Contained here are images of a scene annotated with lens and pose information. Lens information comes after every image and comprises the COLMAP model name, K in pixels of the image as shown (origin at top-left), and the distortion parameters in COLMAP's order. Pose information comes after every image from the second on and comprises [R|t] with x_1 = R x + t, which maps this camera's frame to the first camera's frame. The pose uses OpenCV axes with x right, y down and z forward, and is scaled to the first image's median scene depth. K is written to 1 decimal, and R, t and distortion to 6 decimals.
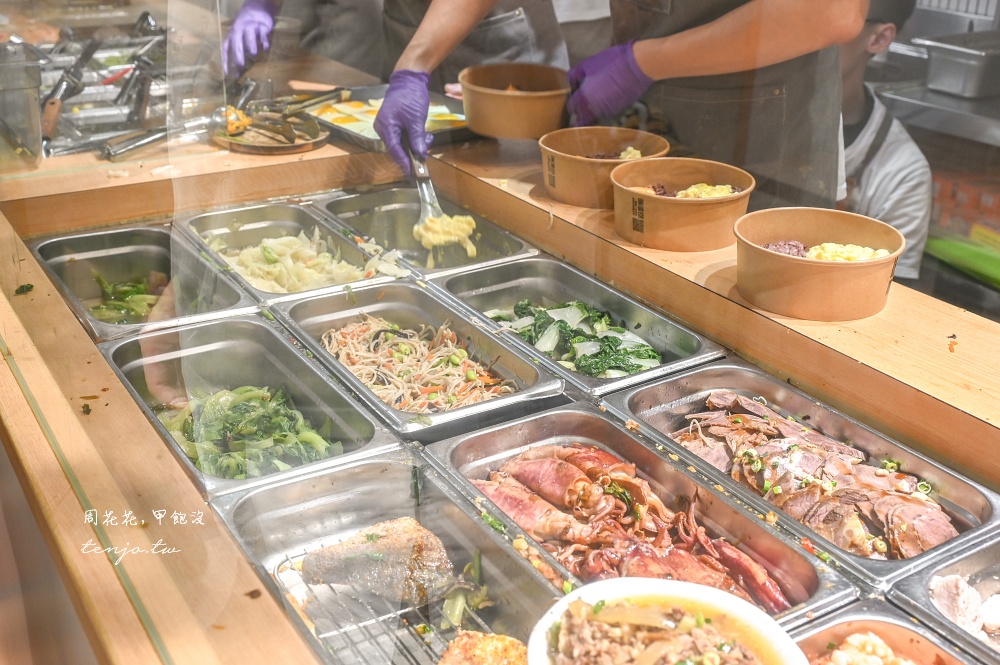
lens RADIAL K [[1116.1, 0, 500.0], [0, 1116.1, 332.5], [0, 0, 1]] dist [0.006256, 0.004109]
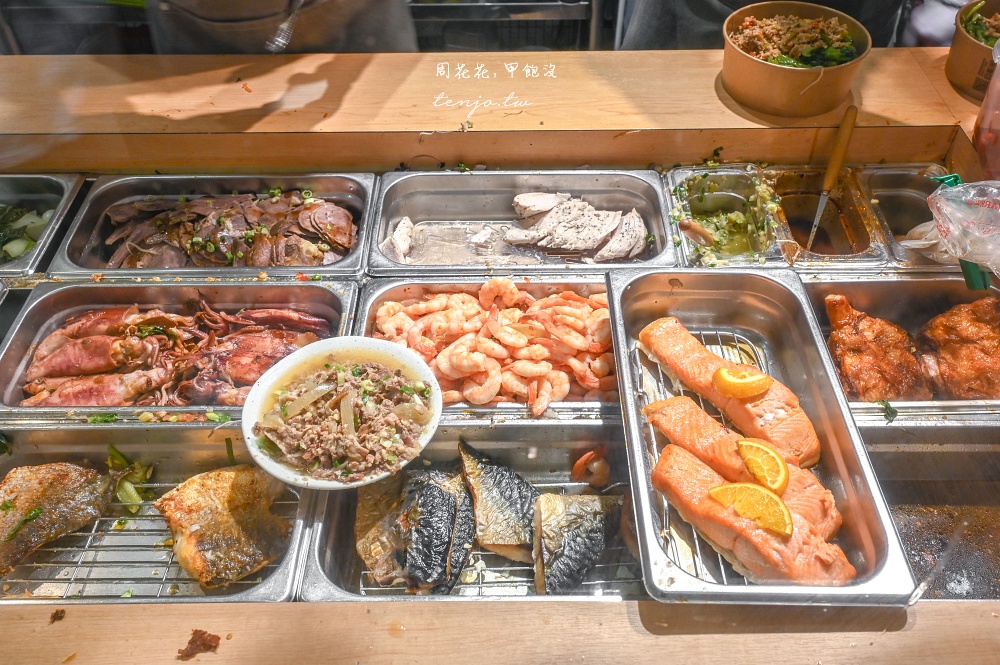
lens RADIAL K [[847.5, 0, 500.0], [0, 847.5, 332.5], [0, 0, 1]] dist [0.002175, 0.001658]
pose [[0.522138, -0.622822, 0.582637, -0.239644], [0.355800, 0.779940, 0.514878, -0.199630], [-0.775099, -0.061535, 0.628836, 0.127437]]
